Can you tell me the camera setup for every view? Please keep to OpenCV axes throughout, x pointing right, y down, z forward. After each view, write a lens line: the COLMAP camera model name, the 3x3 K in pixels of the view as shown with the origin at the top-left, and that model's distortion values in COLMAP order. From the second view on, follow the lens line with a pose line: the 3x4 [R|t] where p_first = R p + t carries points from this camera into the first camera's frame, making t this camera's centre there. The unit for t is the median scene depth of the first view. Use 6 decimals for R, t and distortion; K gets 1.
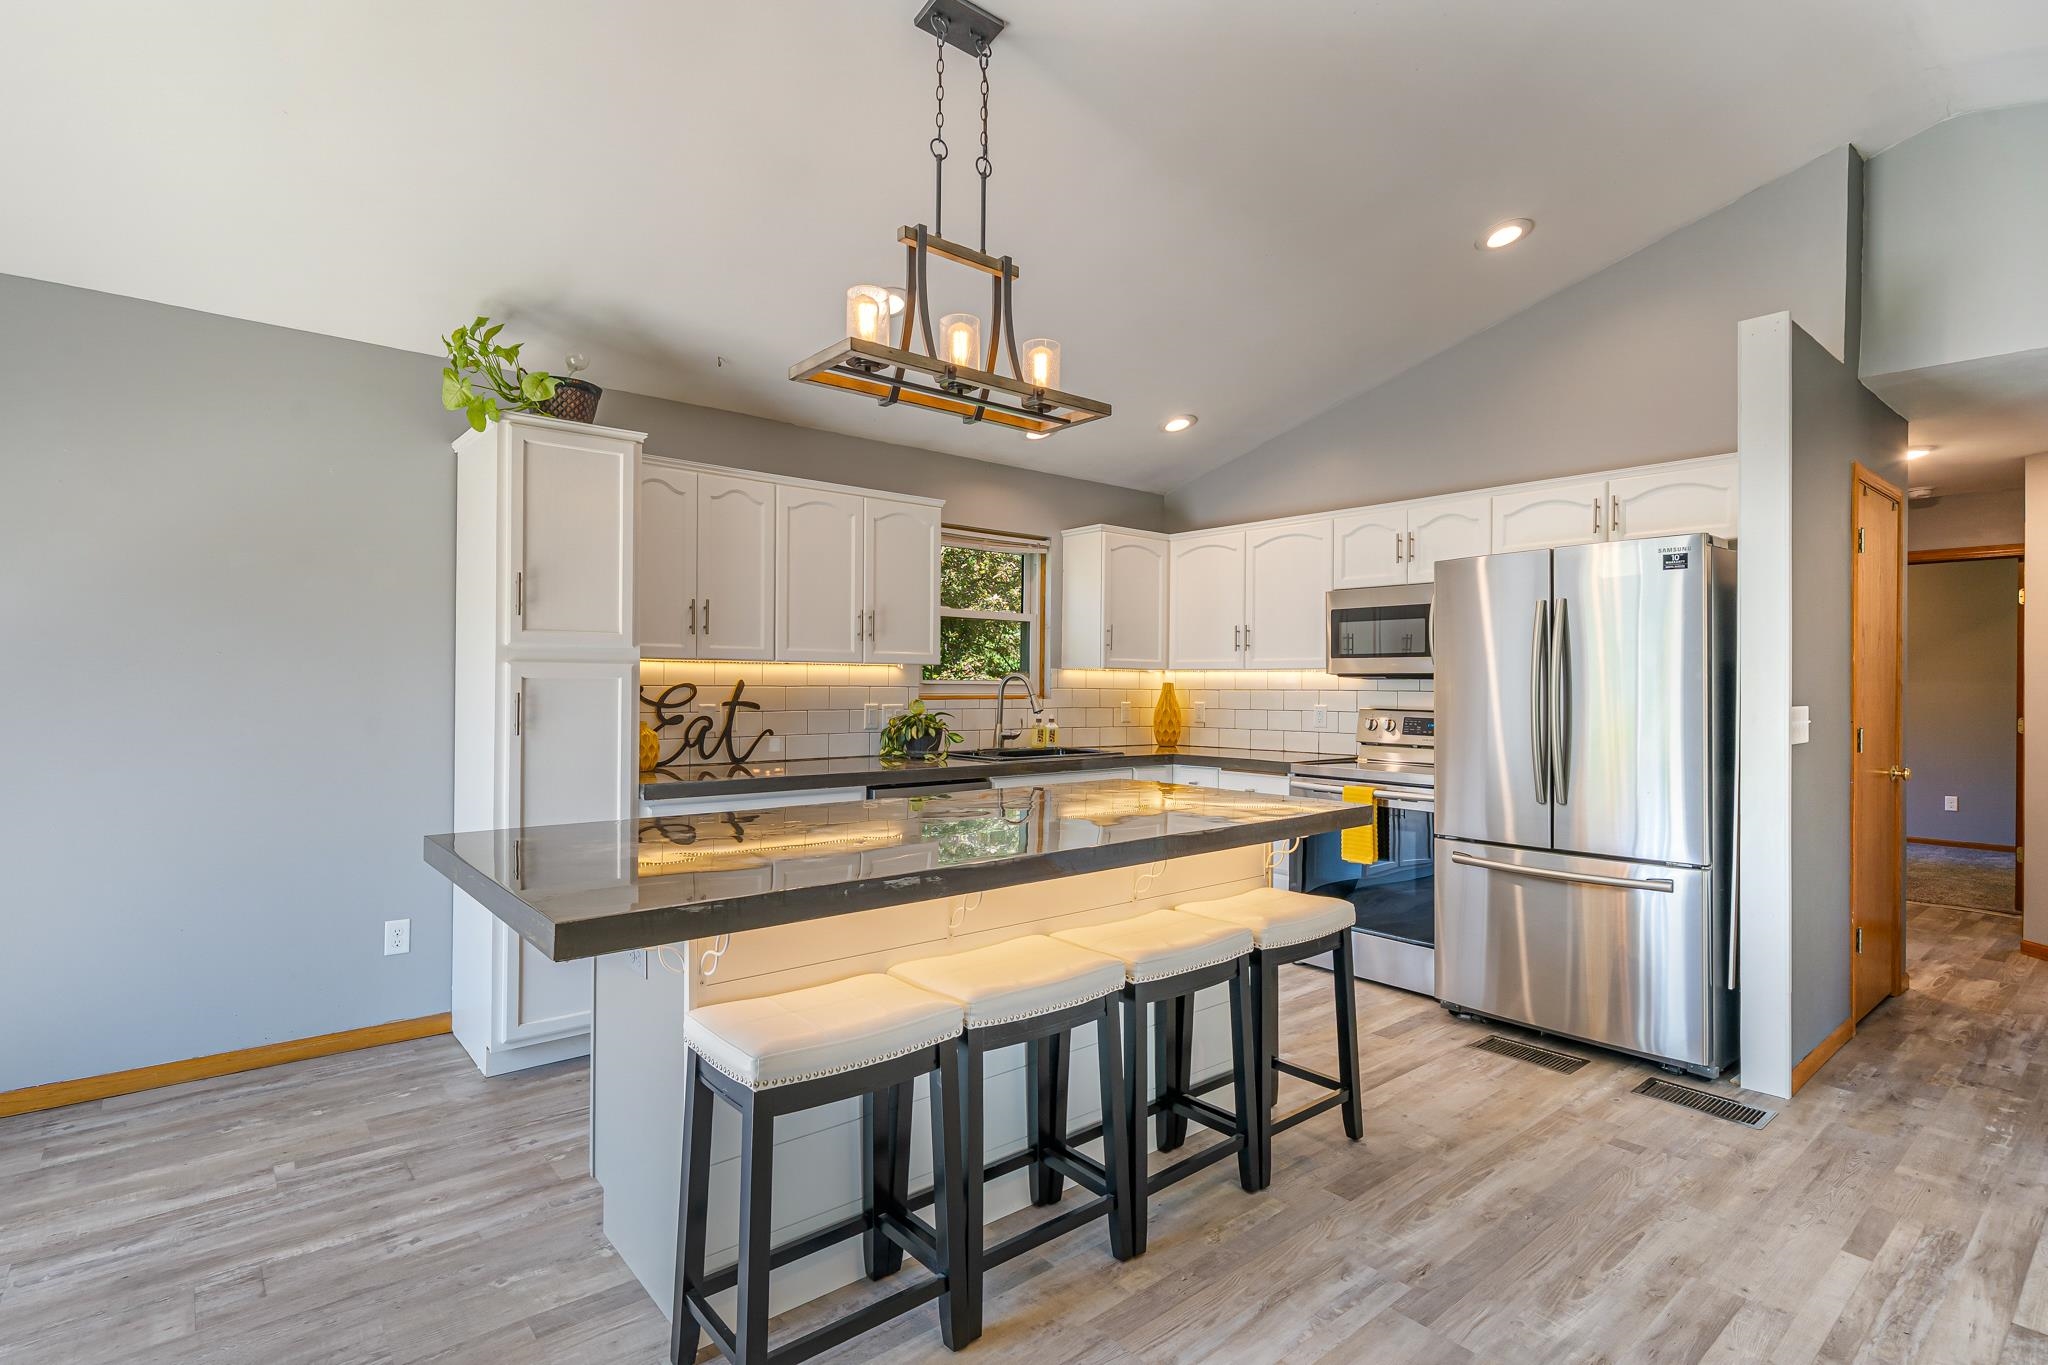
lens RADIAL K [[998.9, 0, 998.7], [0, 998.9, 681.5], [0, 0, 1]] dist [-0.003646, 0.002854]
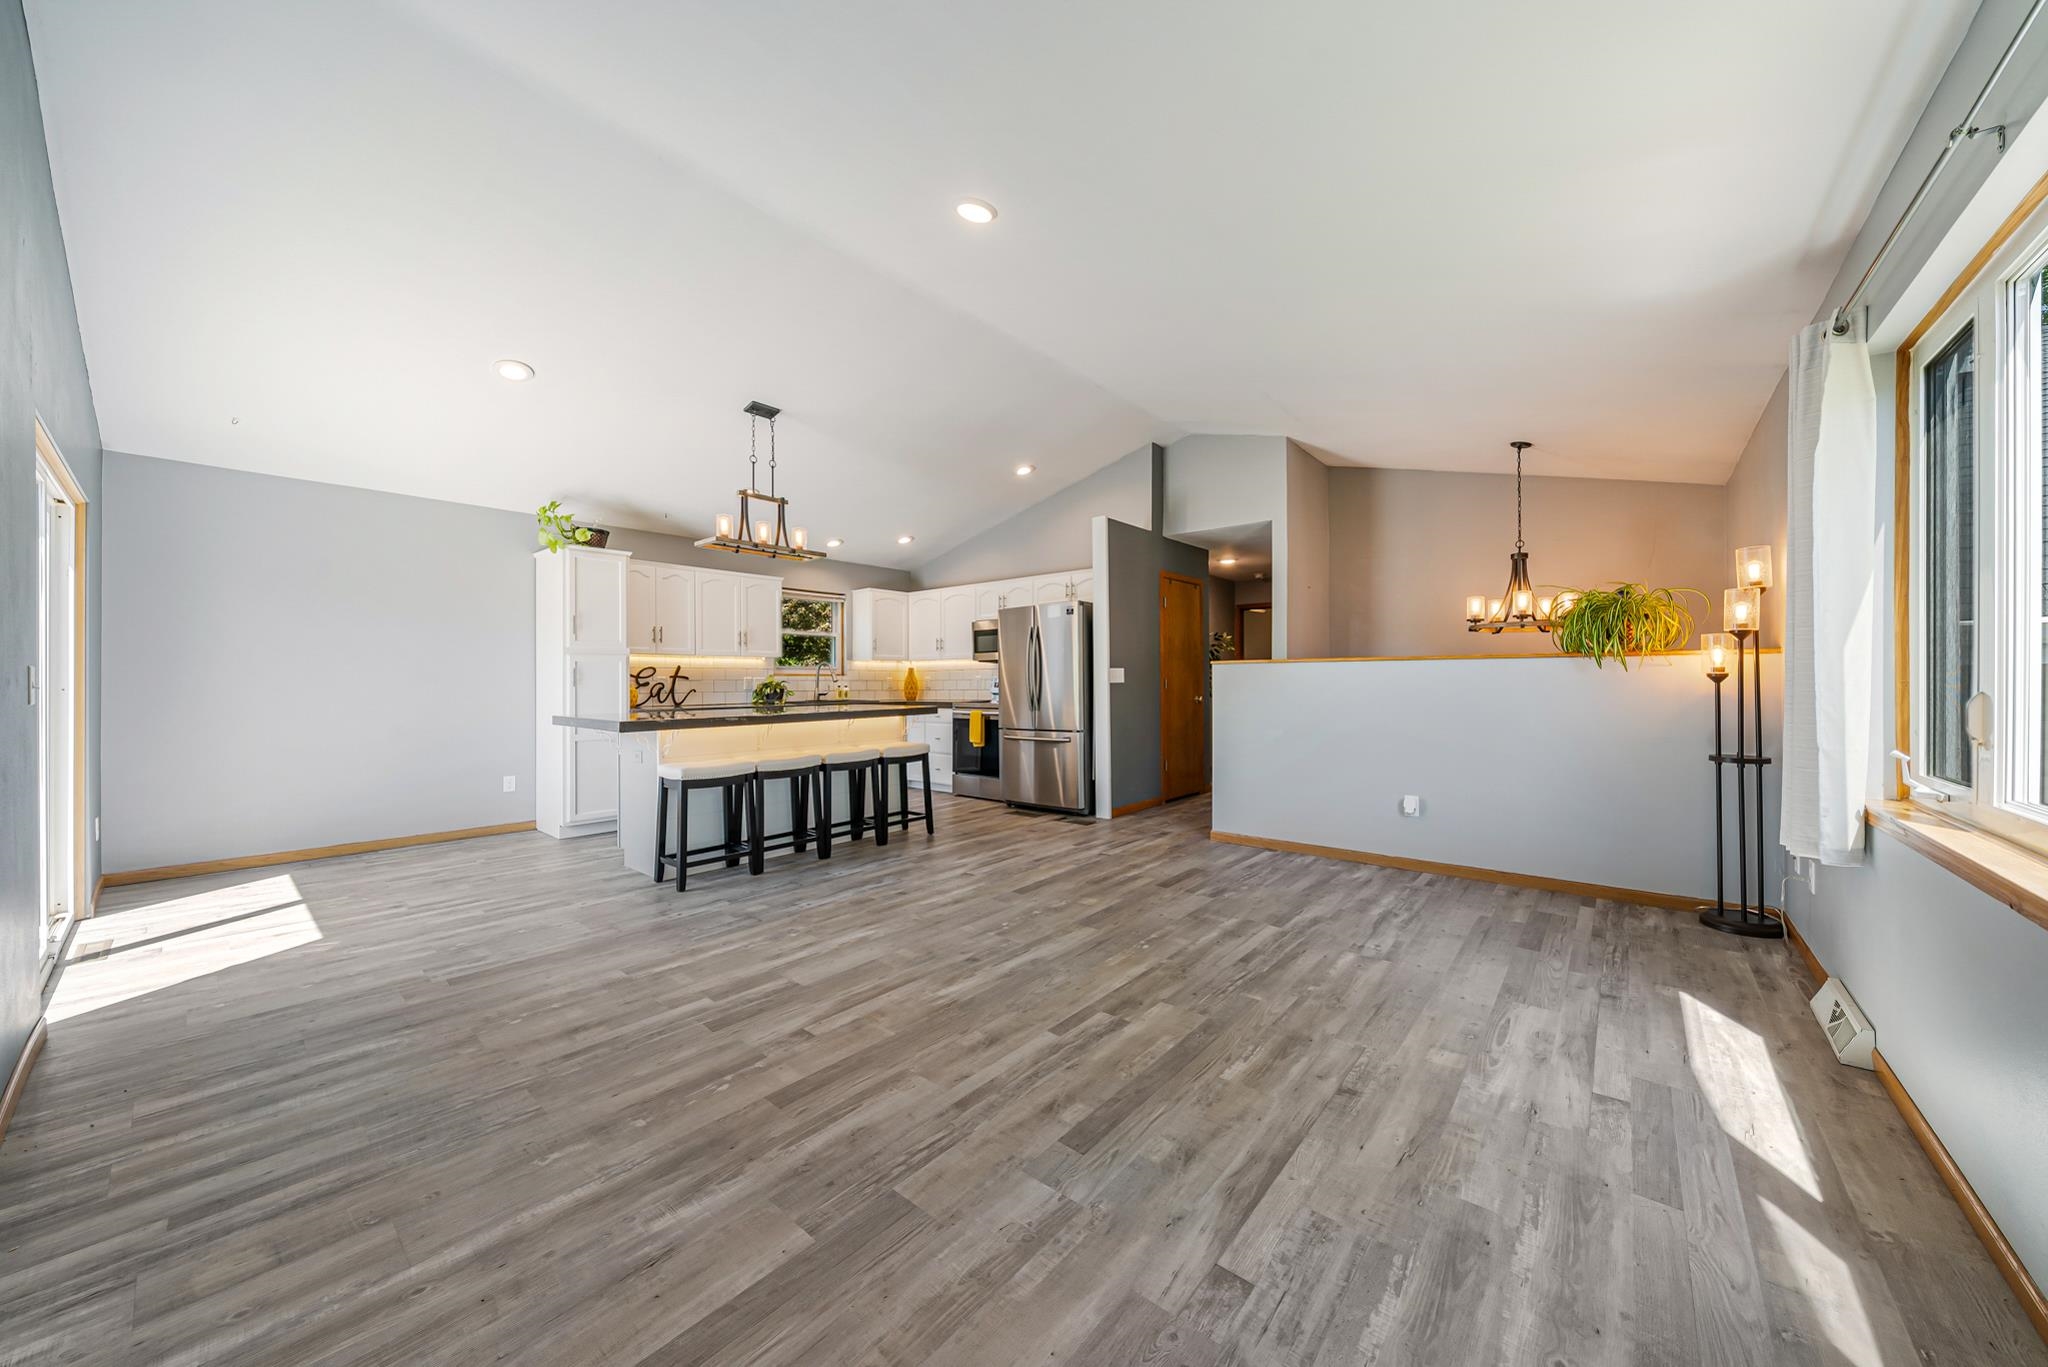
lens RADIAL K [[726.6, 0, 1013.8], [0, 726.6, 677.3], [0, 0, 1]] dist [-0.008472, 0.000632]
pose [[0.984744, -0.012743, 0.173540, 0.204226], [0.013853, 0.999891, -0.005187, 0.051330], [-0.173455, 0.007512, 0.984813, -0.744953]]
